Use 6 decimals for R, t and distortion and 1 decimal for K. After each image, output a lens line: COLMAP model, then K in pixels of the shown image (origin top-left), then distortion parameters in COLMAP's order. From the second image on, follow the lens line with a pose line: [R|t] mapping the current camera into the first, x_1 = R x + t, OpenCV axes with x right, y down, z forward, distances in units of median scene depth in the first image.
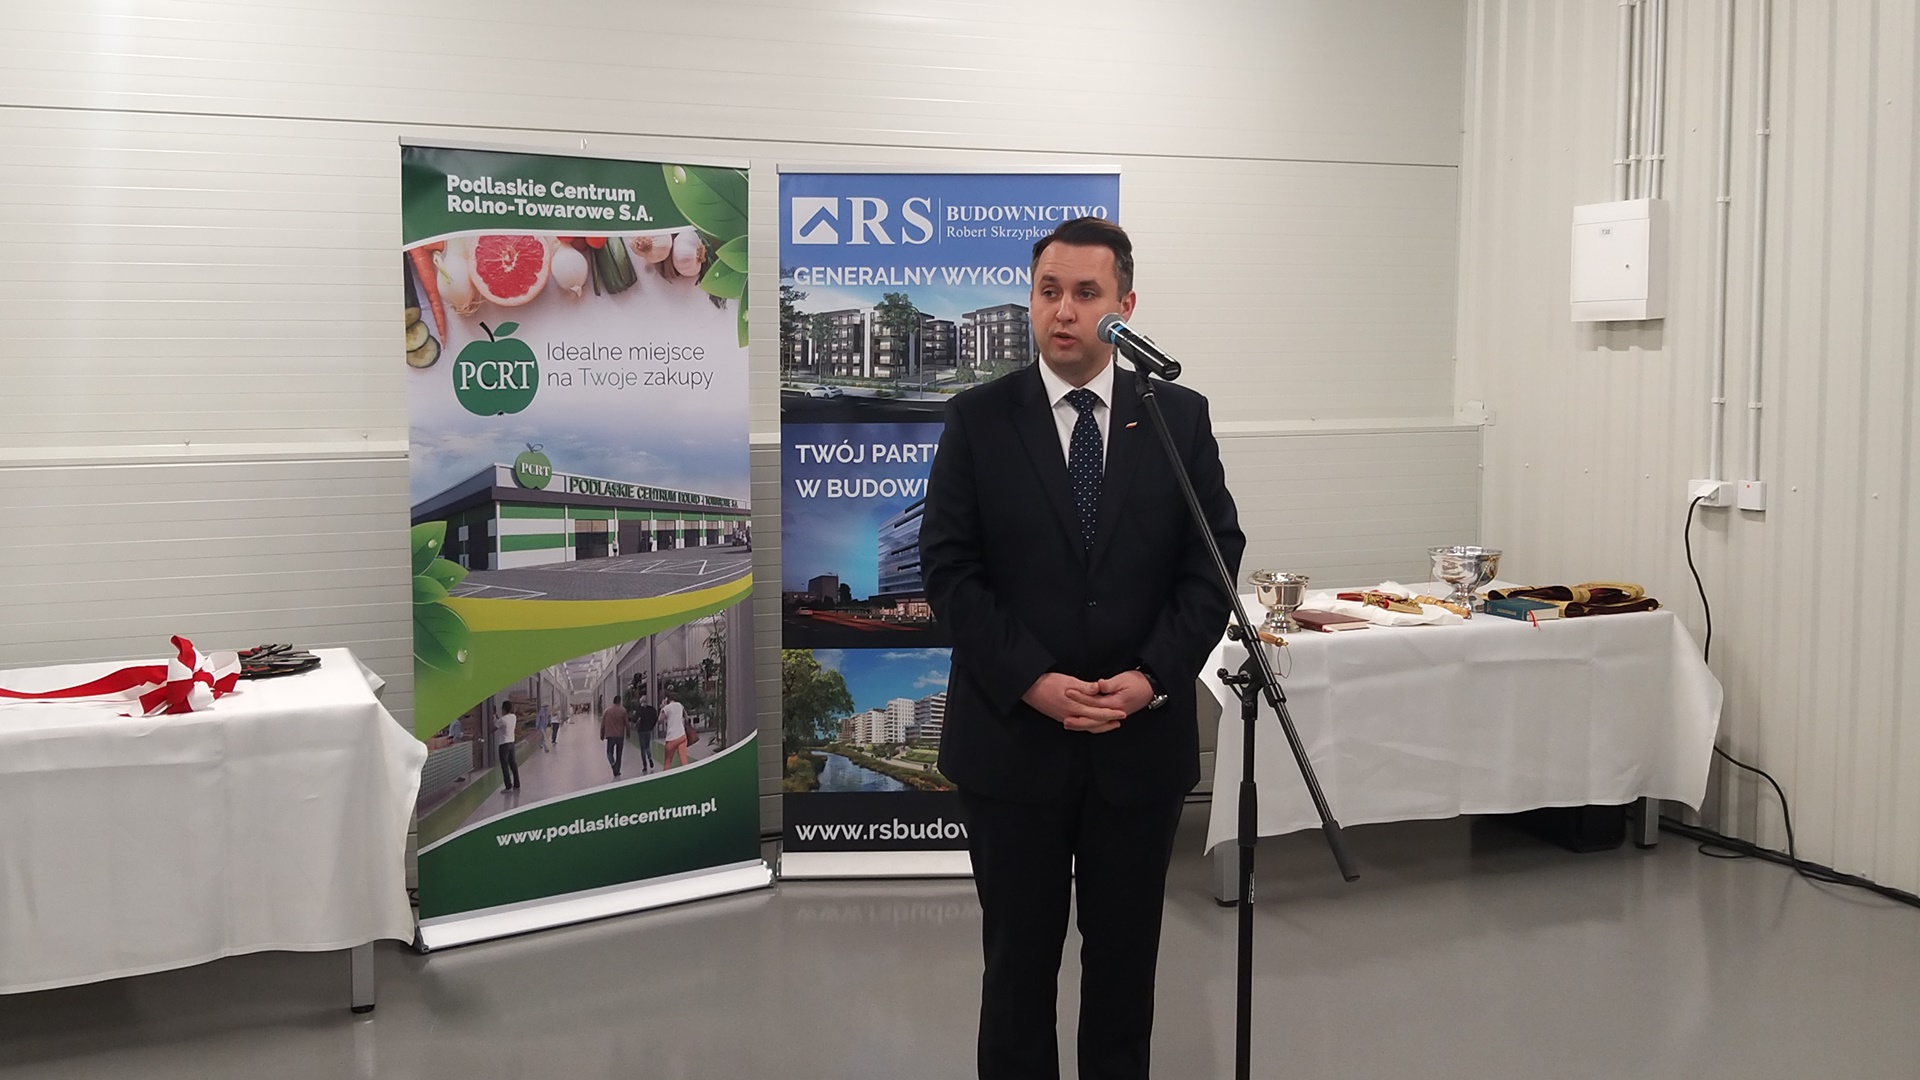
lens RADIAL K [[1570.5, 0, 968.6], [0, 1570.5, 479.9], [0, 0, 1]] dist [0.003663, -0.018806]
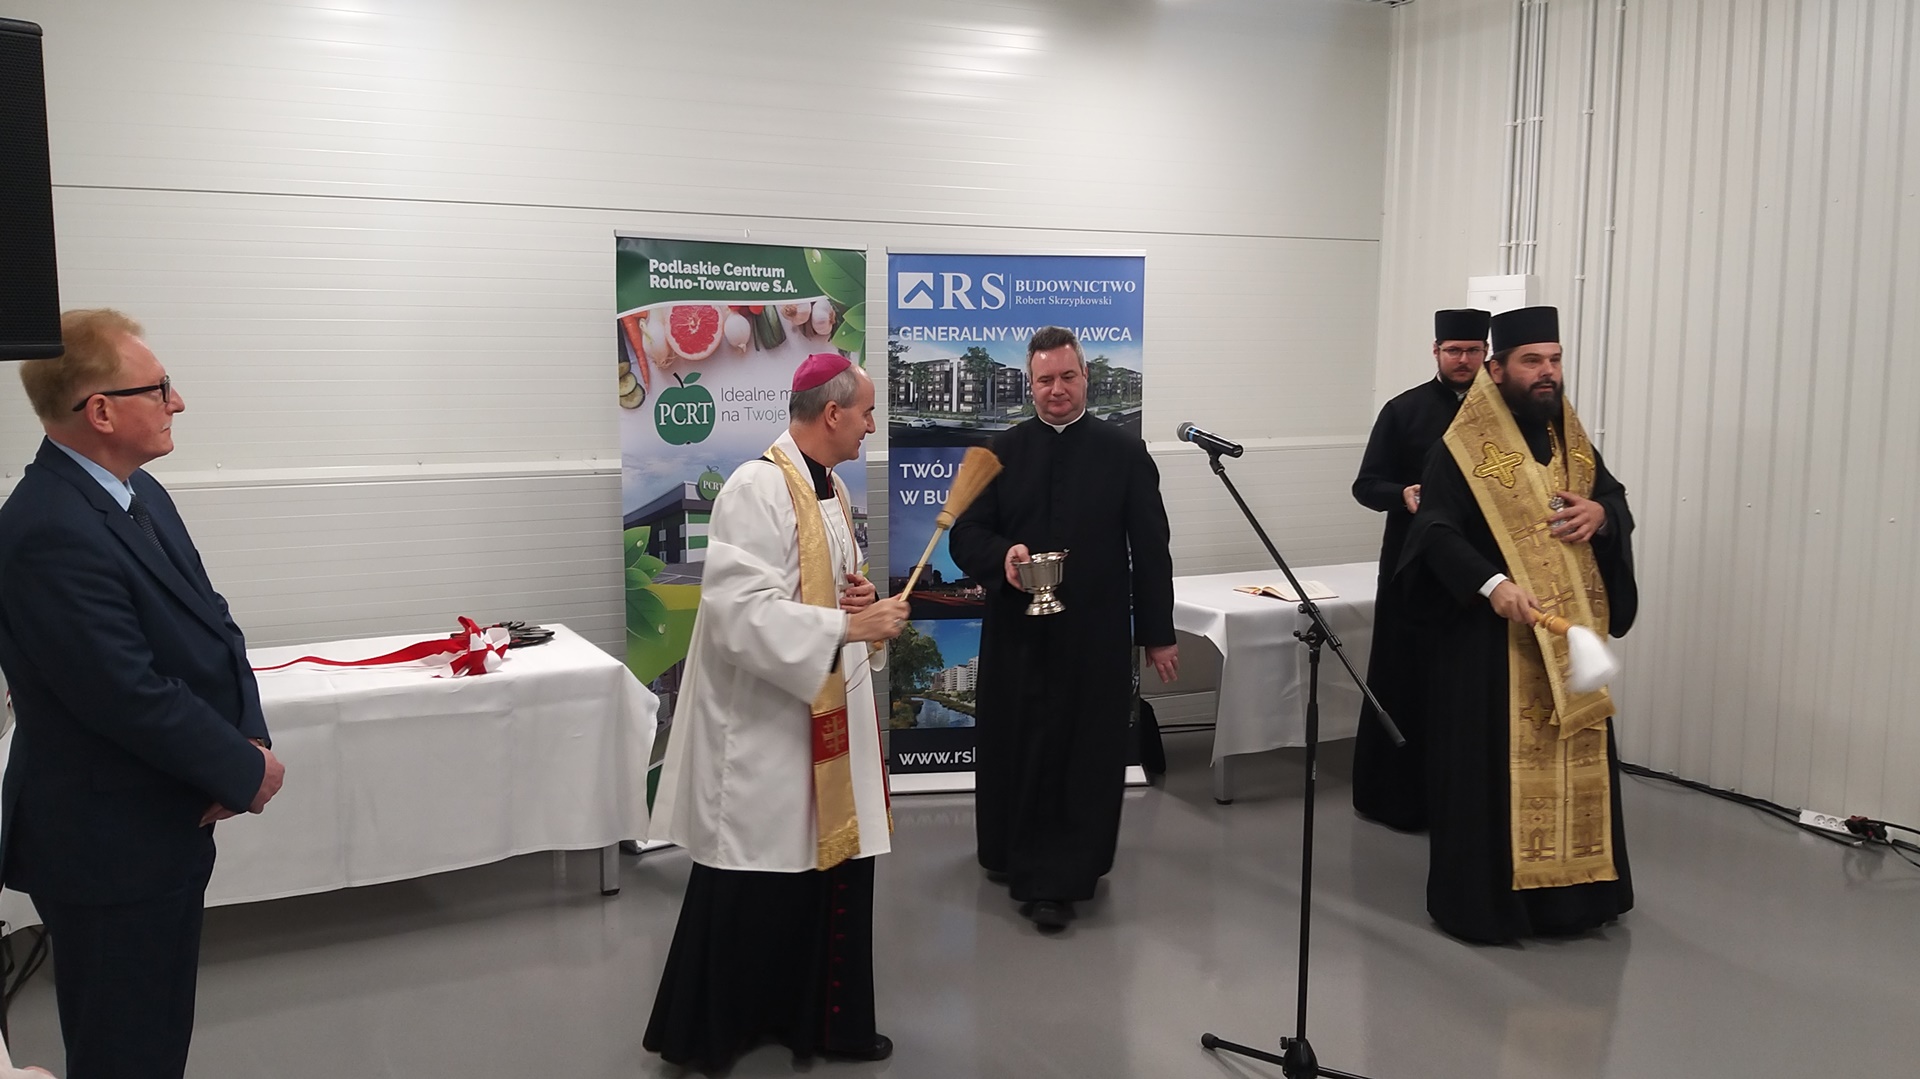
lens RADIAL K [[1570.5, 0, 958.2], [0, 1570.5, 540.1], [0, 0, 1]] dist [0.003663, -0.018806]
pose [[0.993915, -0.008649, 0.109808, -0.207740], [0.002414, 0.998383, 0.056792, -0.033311], [-0.110121, -0.056181, 0.992329, -0.302764]]
